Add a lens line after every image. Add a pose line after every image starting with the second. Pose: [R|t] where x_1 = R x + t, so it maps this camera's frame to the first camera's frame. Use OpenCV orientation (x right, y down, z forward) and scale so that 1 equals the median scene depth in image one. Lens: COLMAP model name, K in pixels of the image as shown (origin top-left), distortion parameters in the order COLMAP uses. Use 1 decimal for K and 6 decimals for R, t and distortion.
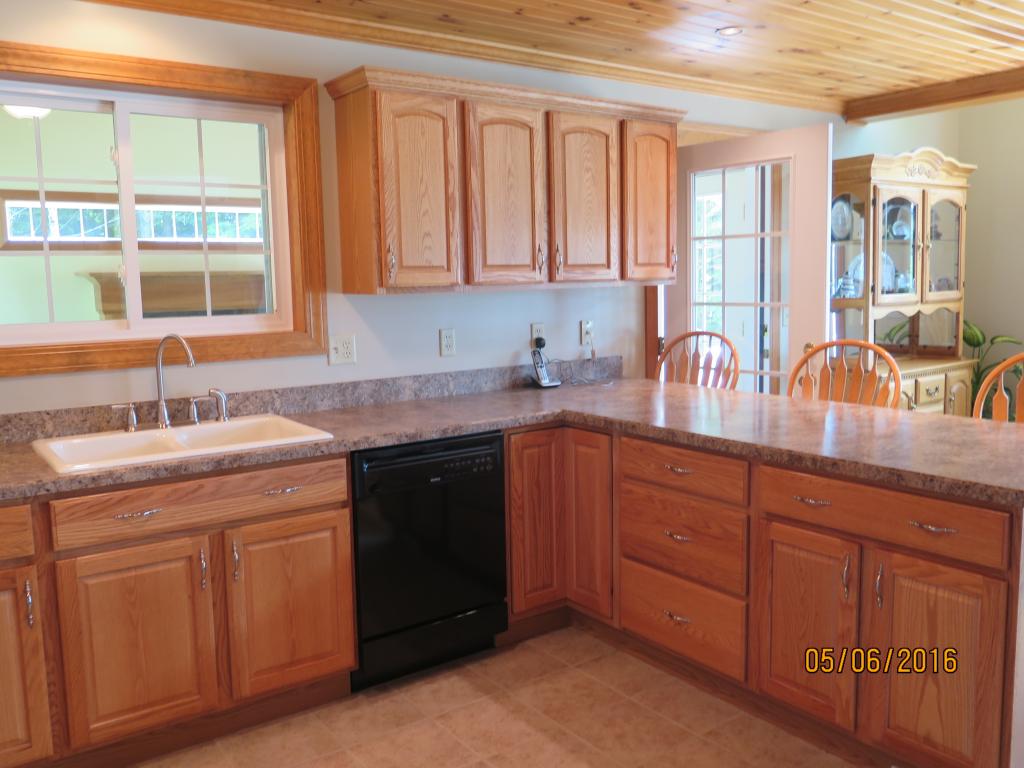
lens RADIAL K [[868.0, 0, 511.1], [0, 868.0, 360.0], [0, 0, 1]] dist [-0.009865, -0.003335]
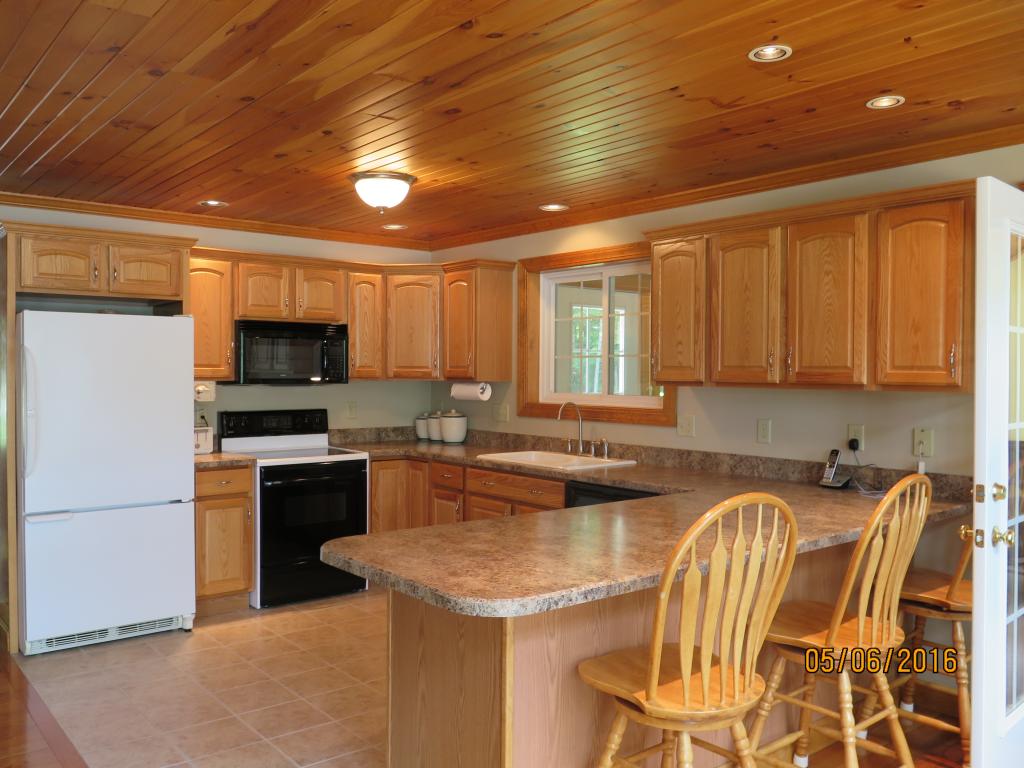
lens RADIAL K [[861.6, 0, 512.0], [0, 861.6, 384.0], [0, 0, 1]] dist [0.002044, 0.001045]
pose [[0.068332, 0.034750, -0.997057, 1.125117], [-0.105975, 0.993992, 0.027380, -0.084475], [0.992018, 0.103792, 0.071604, 0.610864]]
